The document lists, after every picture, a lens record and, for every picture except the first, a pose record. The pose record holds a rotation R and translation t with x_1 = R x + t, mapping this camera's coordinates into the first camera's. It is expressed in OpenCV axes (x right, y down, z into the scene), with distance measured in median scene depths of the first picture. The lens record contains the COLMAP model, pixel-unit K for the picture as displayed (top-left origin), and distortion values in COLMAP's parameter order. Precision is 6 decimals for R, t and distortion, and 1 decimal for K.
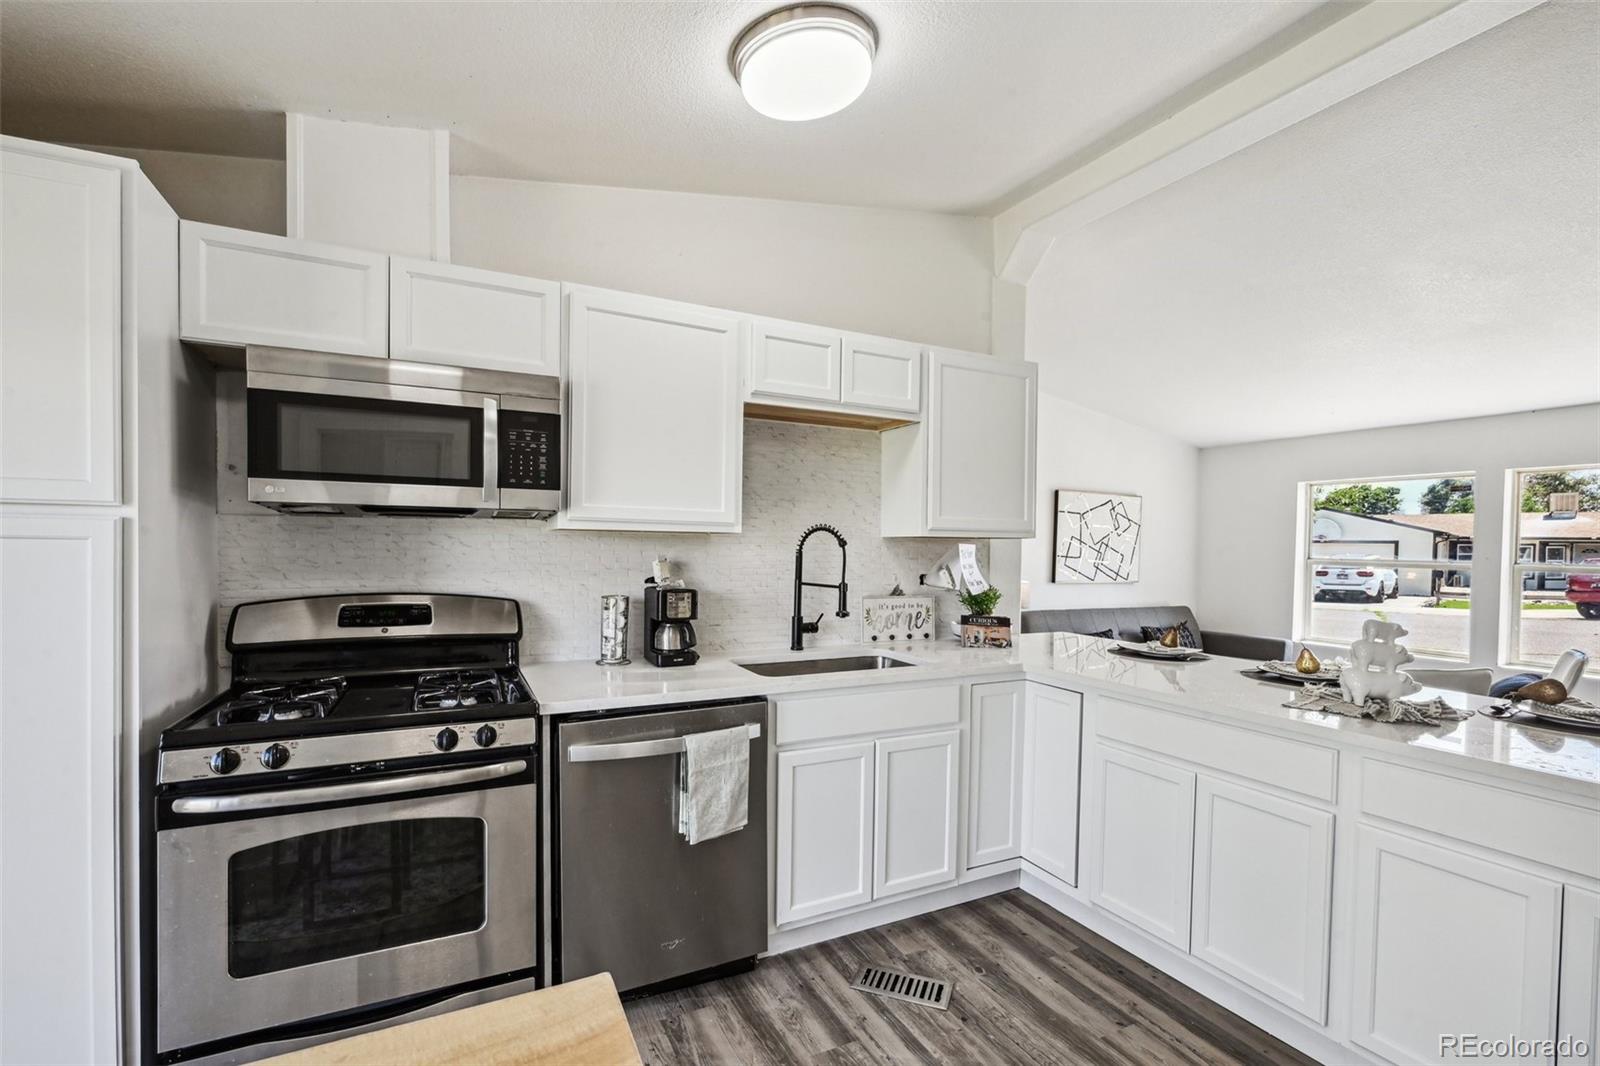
lens RADIAL K [[707.2, 0, 796.2], [0, 707.2, 561.2], [0, 0, 1]] dist [-0.001314, -0.000152]
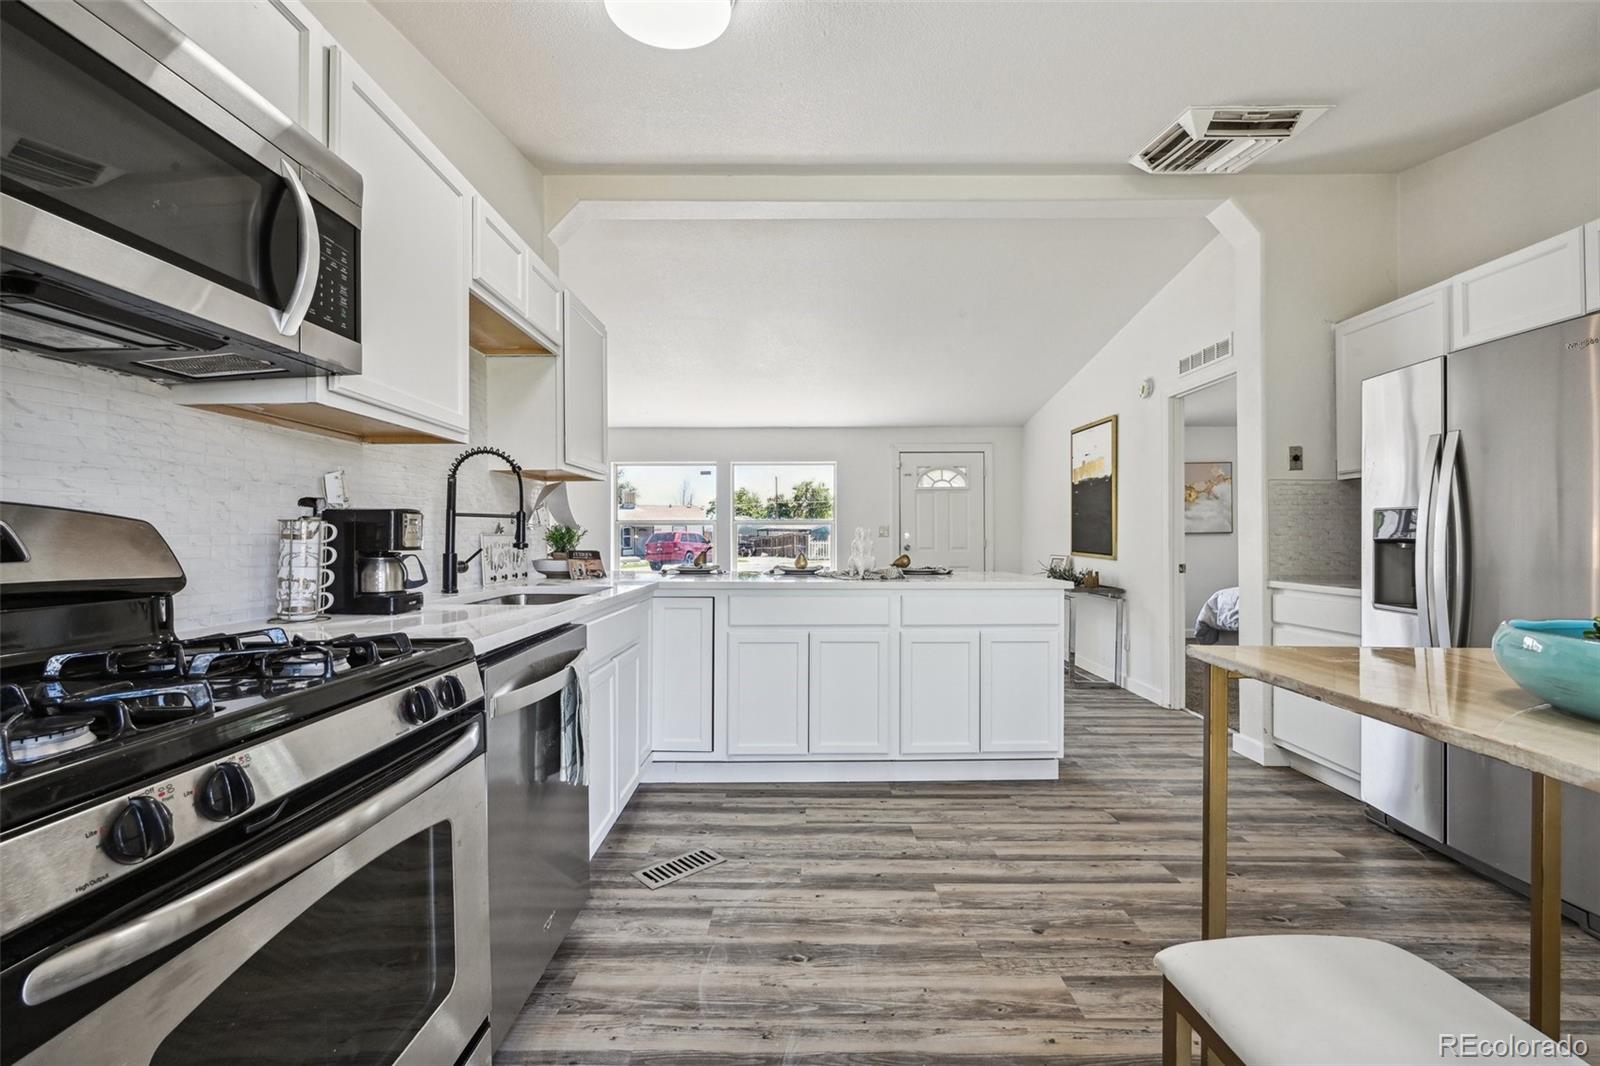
lens RADIAL K [[678.4, 0, 800.0], [0, 678.4, 533.0], [0, 0, 1]] dist [-0.001273, -0.000101]
pose [[0.457669, -0.012493, 0.889035, -0.722092], [0.029750, 0.999557, -0.001269, 0.091382], [-0.888625, 0.027030, 0.457838, 0.349694]]
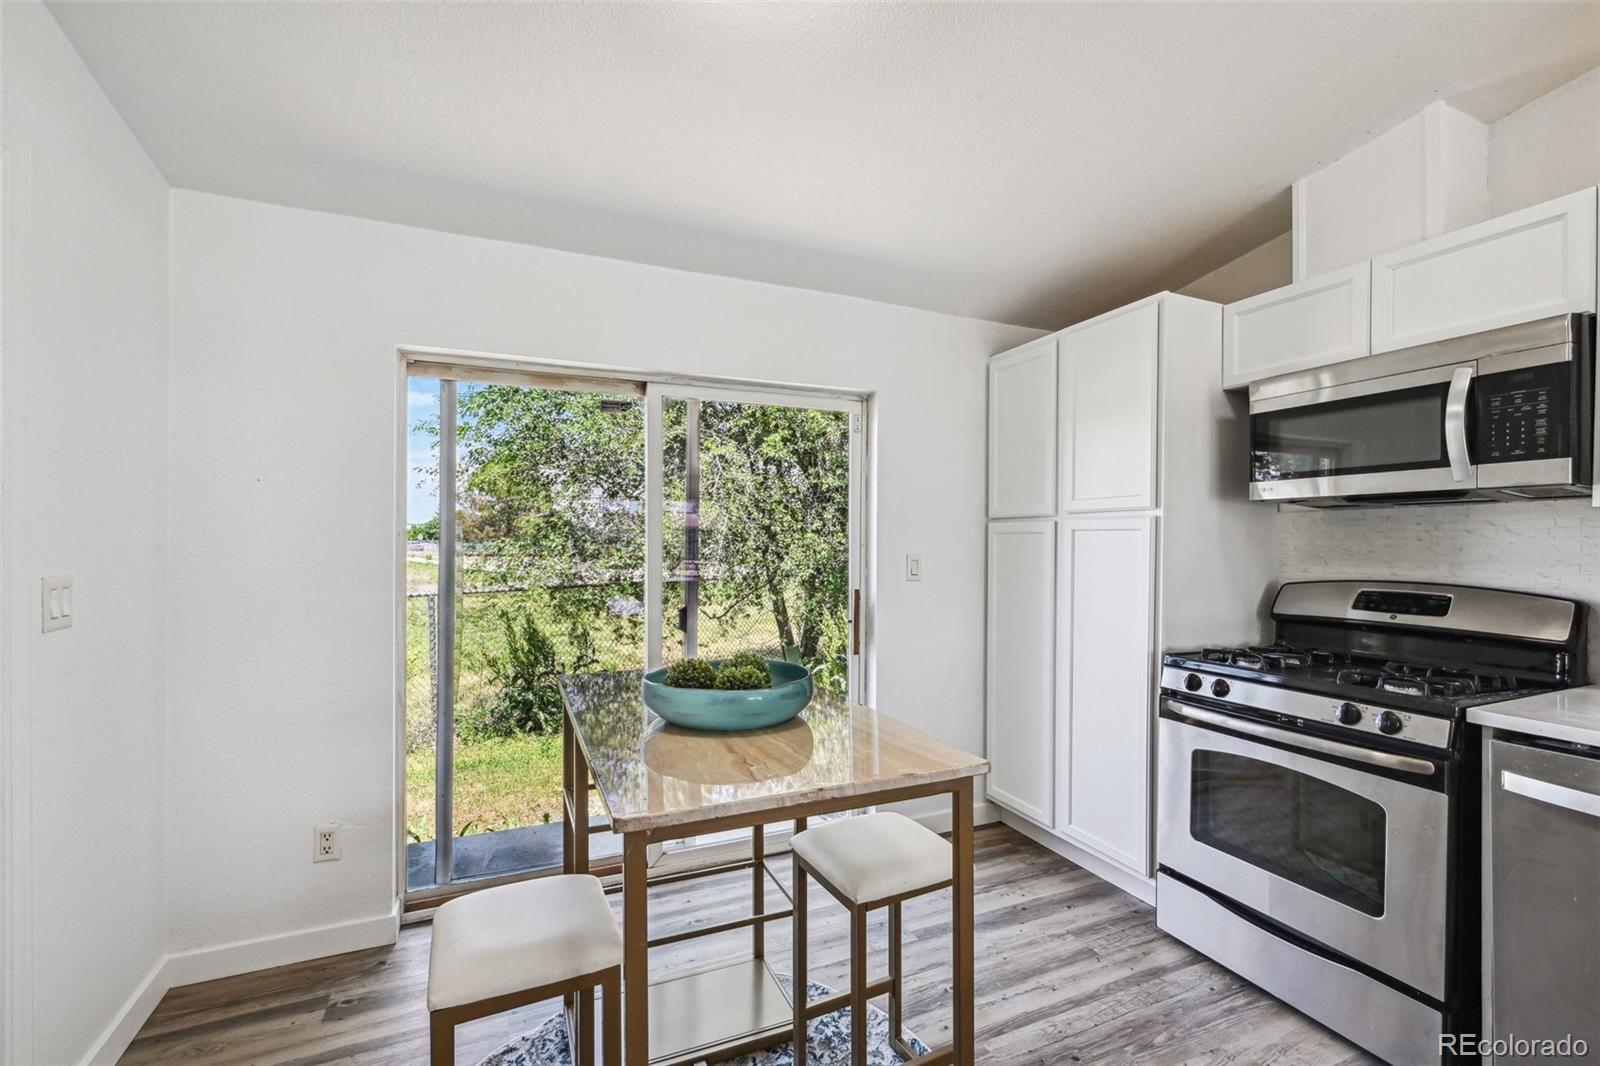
lens RADIAL K [[689.4, 0, 800.6], [0, 689.4, 537.4], [0, 0, 1]] dist [0.000150, -0.000069]
pose [[-0.043432, -0.020715, -0.998842, 0.464929], [-0.032194, 0.999295, -0.019324, 0.030498], [0.998538, 0.031317, -0.044068, 0.191254]]
